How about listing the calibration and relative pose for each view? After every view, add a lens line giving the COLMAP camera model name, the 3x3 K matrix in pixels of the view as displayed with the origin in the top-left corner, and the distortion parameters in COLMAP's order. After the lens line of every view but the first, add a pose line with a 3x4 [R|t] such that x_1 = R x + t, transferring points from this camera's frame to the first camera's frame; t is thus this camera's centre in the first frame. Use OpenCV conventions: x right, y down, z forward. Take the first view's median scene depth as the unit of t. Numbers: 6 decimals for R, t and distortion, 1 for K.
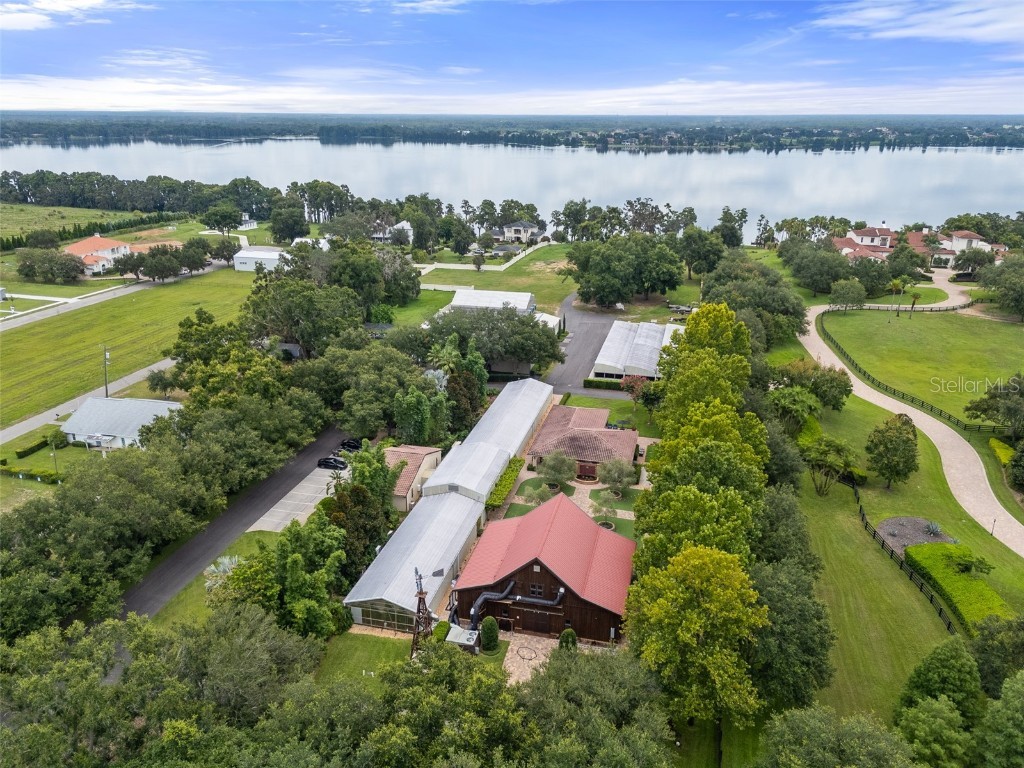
lens RADIAL K [[752.1, 0, 514.7], [0, 752.1, 395.6], [0, 0, 1]] dist [0.066448, -0.066396]
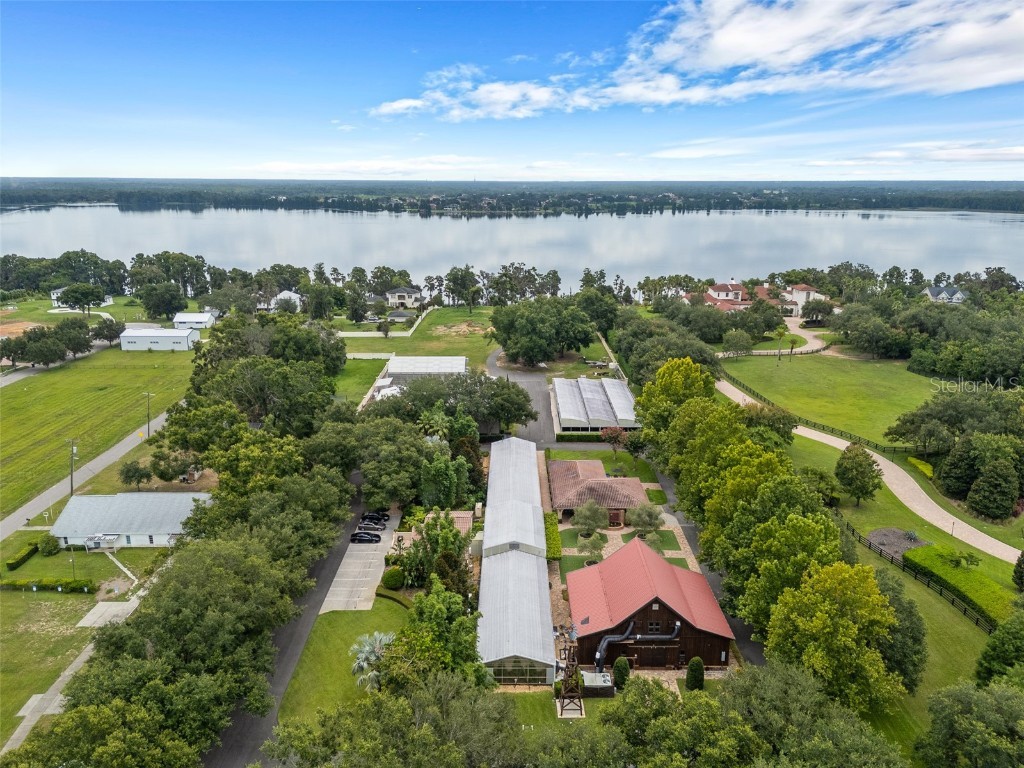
lens RADIAL K [[752.1, 0, 514.7], [0, 752.1, 395.6], [0, 0, 1]] dist [0.066448, -0.066396]
pose [[0.970760, -0.066755, 0.230585, -0.152079], [0.084379, 0.994150, -0.067424, -0.007113], [-0.224735, 0.084909, 0.970713, -0.018147]]
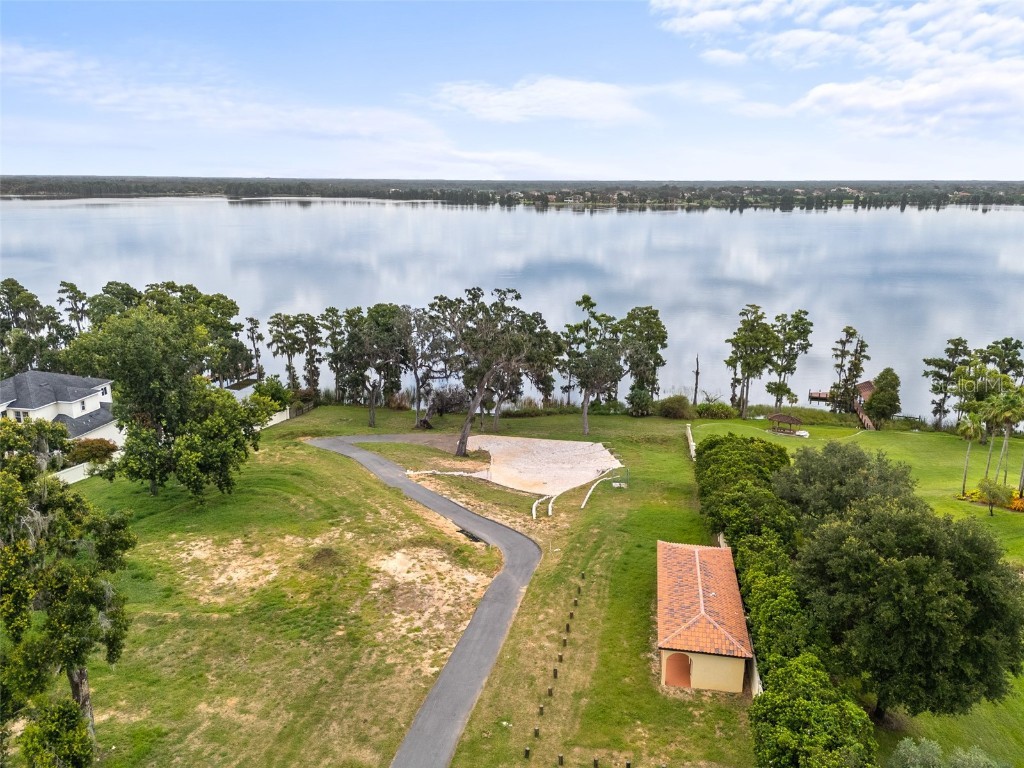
lens RADIAL K [[752.1, 0, 514.7], [0, 752.1, 395.6], [0, 0, 1]] dist [0.066448, -0.066396]
pose [[0.998545, -0.011399, 0.052709, 0.281306], [0.015483, 0.996854, -0.077726, -0.338375], [-0.051657, 0.078429, 0.995580, 1.226887]]
